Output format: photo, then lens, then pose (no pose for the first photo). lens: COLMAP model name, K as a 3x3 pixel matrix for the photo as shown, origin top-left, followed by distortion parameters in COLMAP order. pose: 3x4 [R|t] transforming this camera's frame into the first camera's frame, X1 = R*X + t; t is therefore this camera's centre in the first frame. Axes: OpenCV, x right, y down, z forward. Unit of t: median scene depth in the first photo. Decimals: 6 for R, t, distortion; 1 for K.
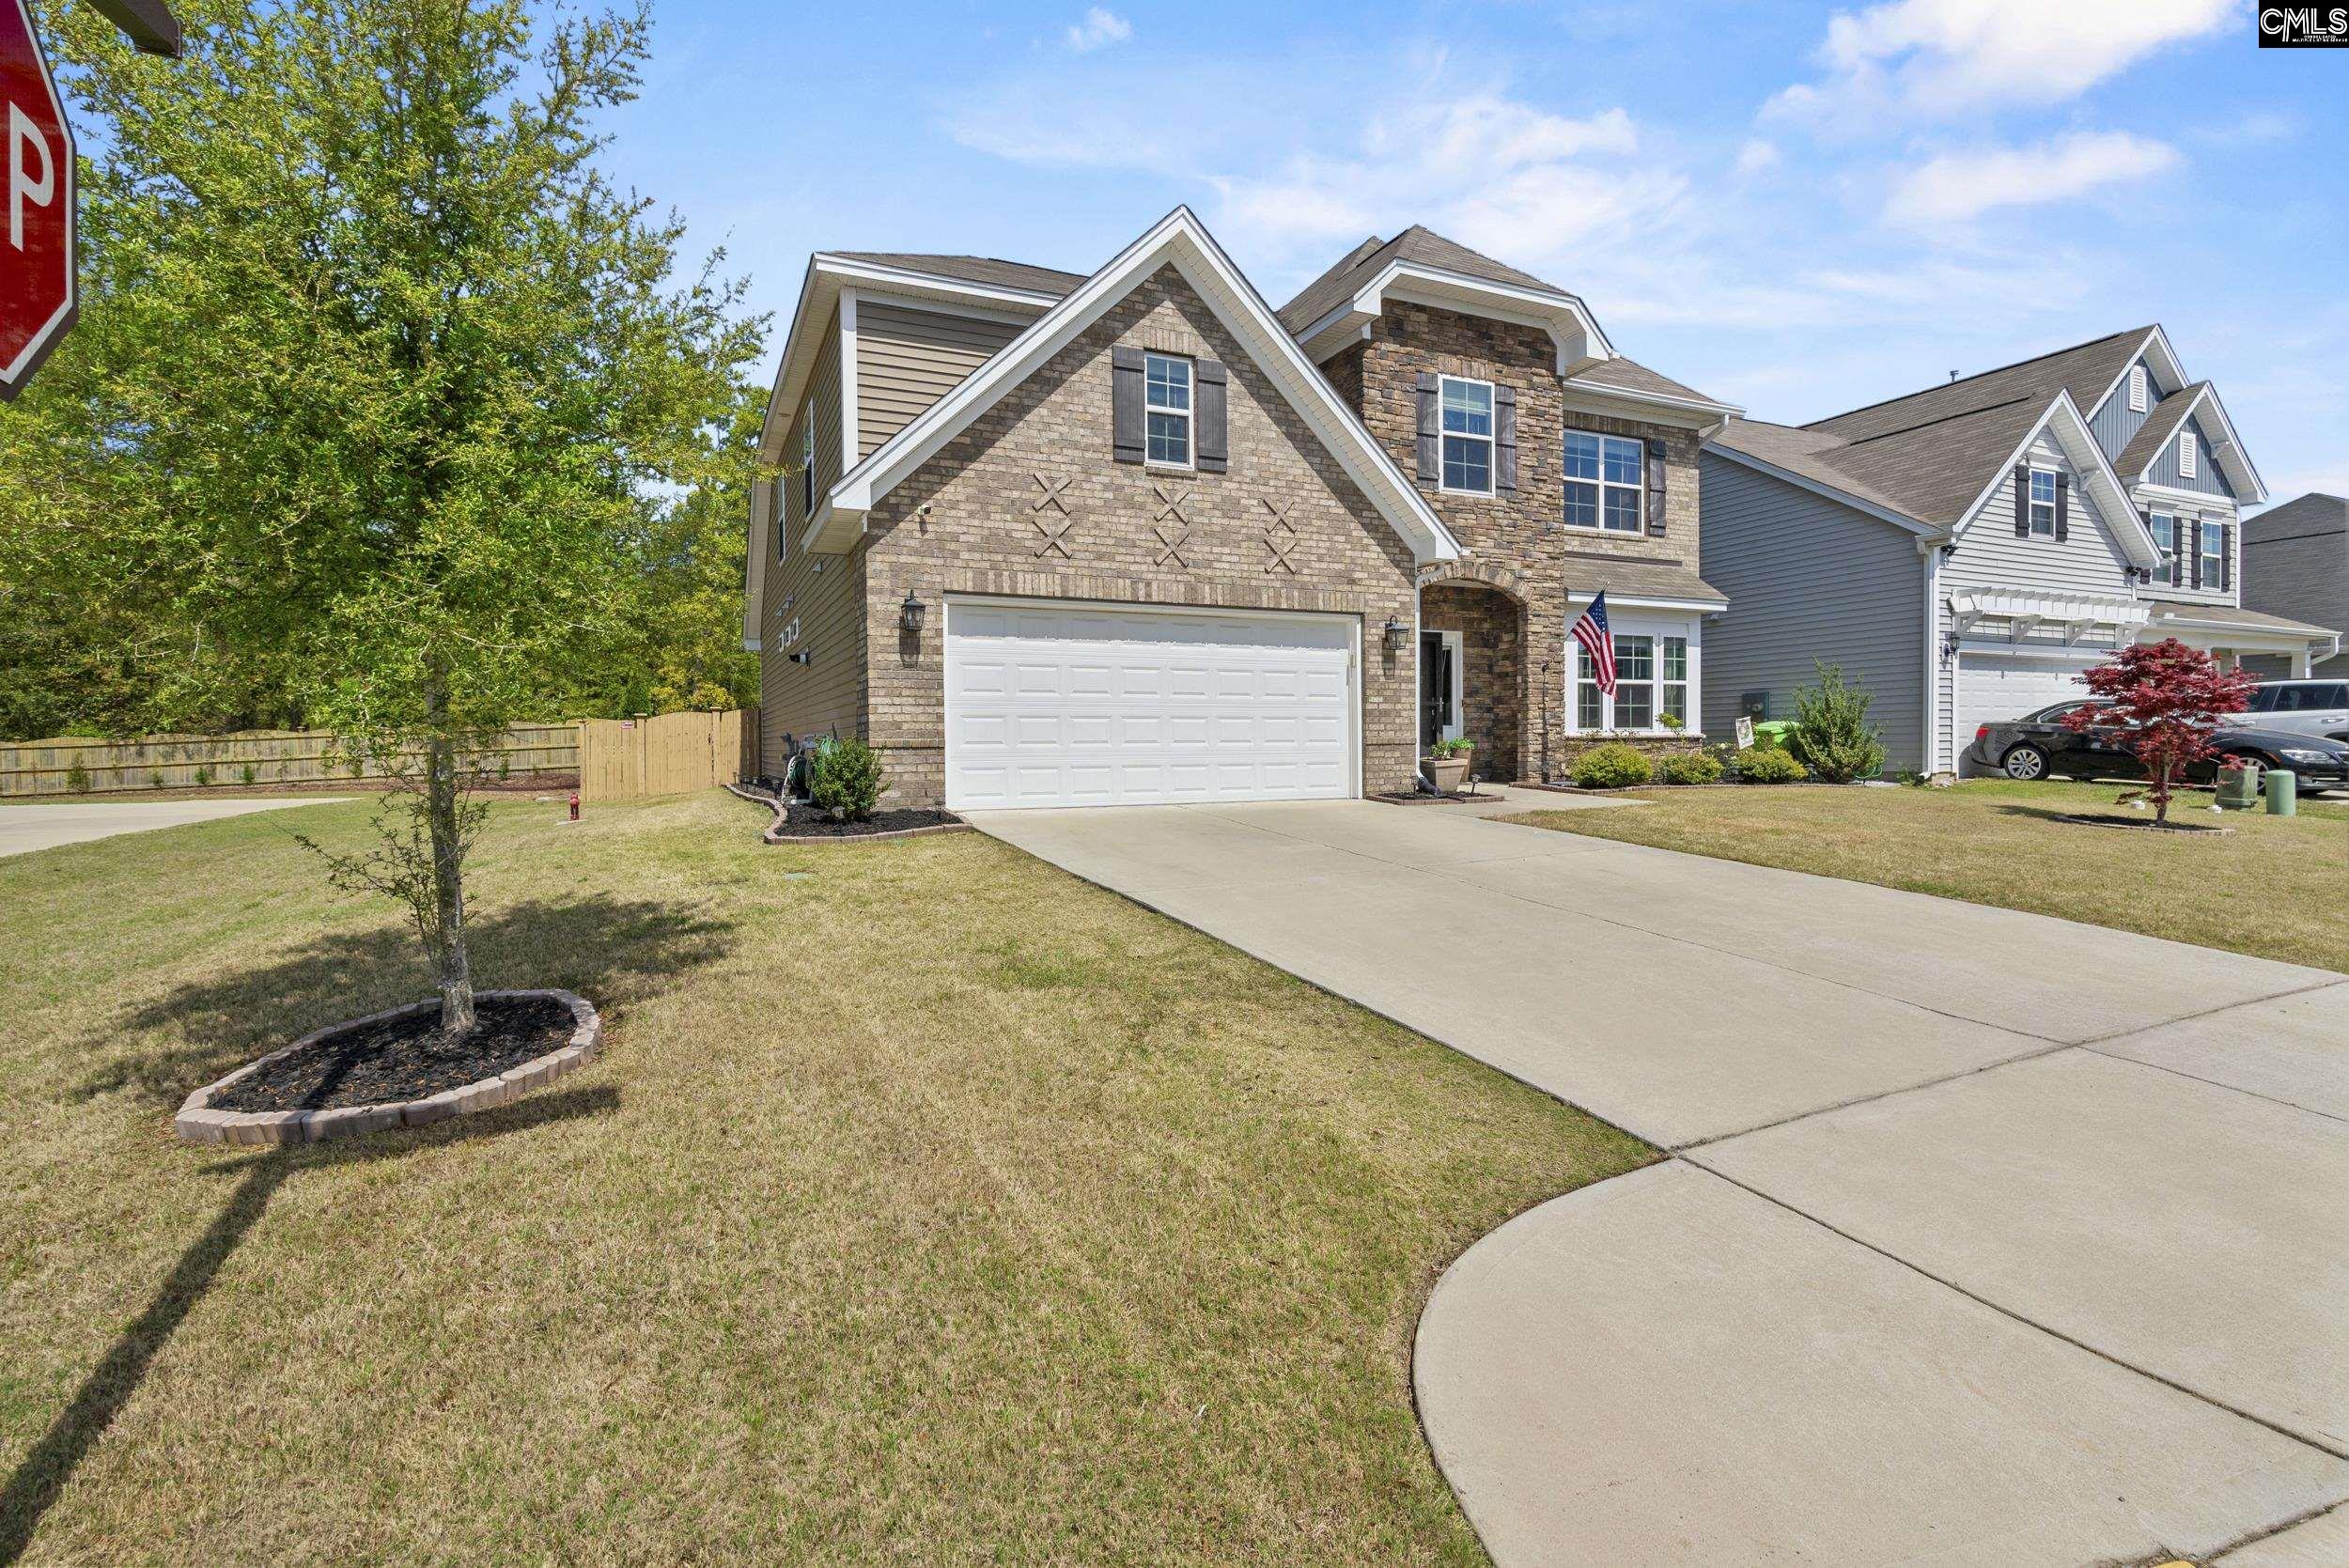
lens RADIAL K [[1092.4, 0, 1171.4], [0, 1092.4, 766.6], [0, 0, 1]] dist [-0.001281, -0.000167]
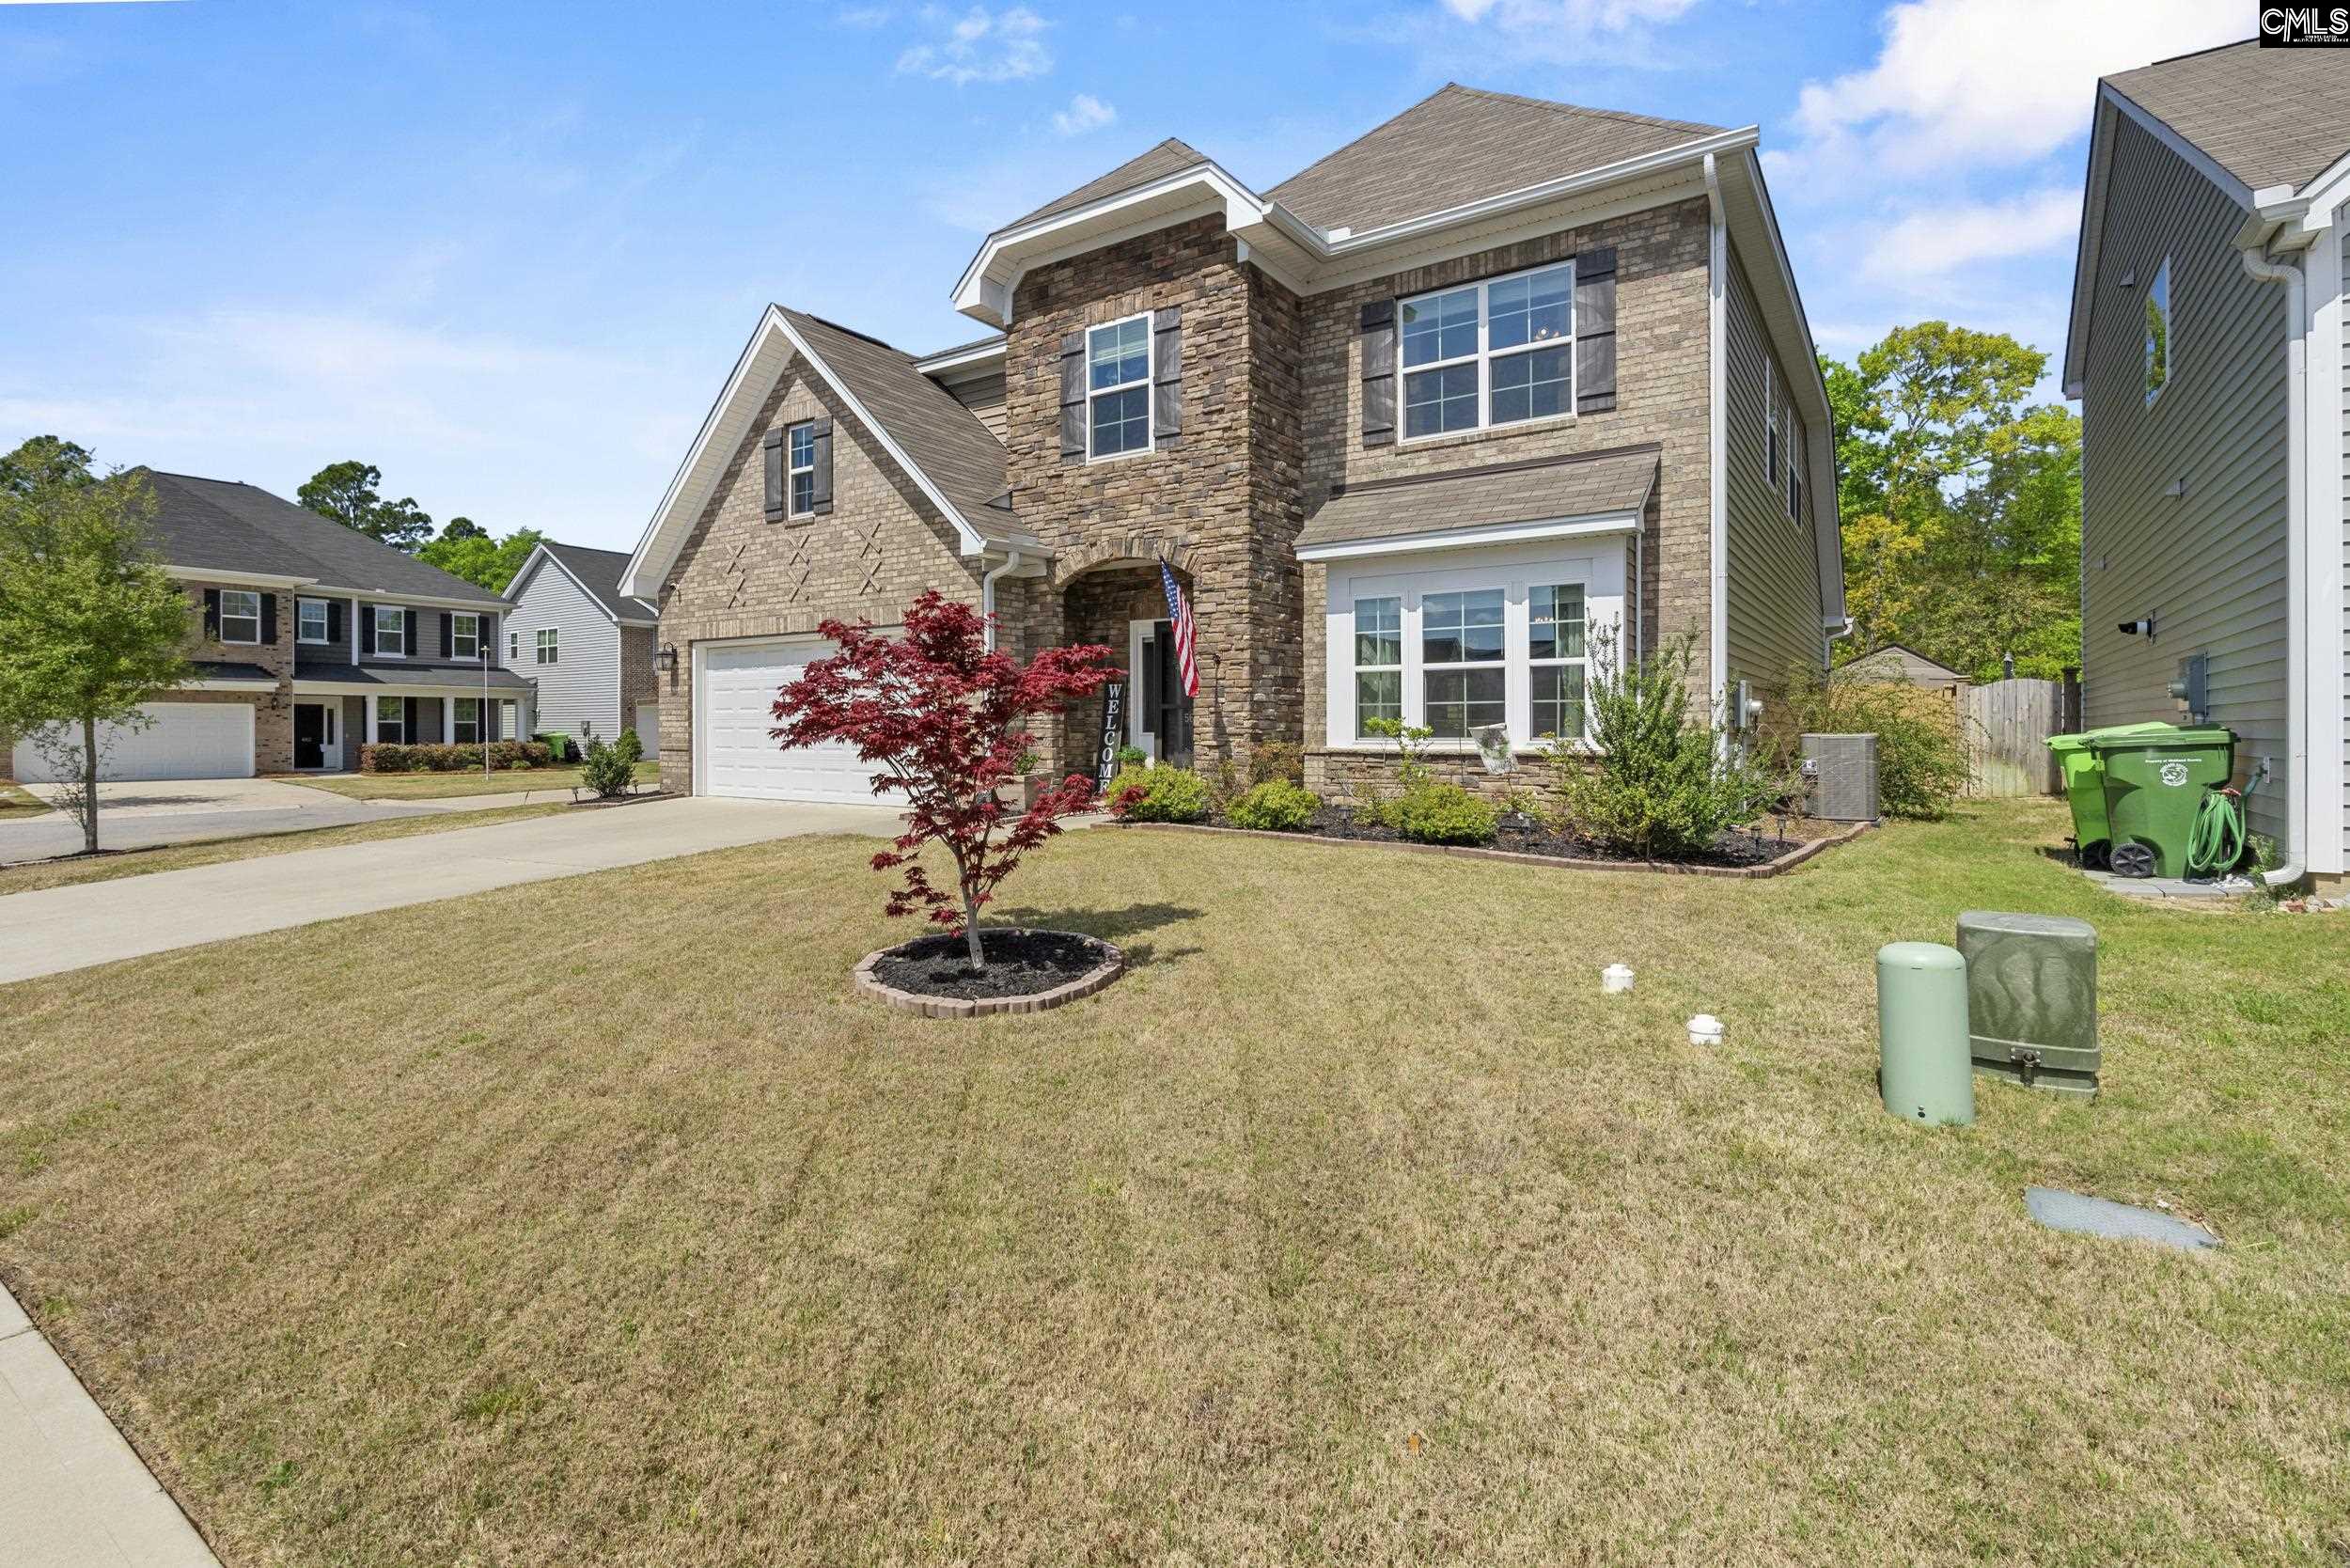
lens RADIAL K [[1092.9, 0, 1176.6], [0, 1092.9, 735.1], [0, 0, 1]] dist [-0.001281, -0.000167]
pose [[0.518192, 0.010727, -0.855197, 1.002221], [-0.020025, 0.999799, 0.000407, -0.038411], [0.855030, 0.016914, 0.518303, 0.603674]]
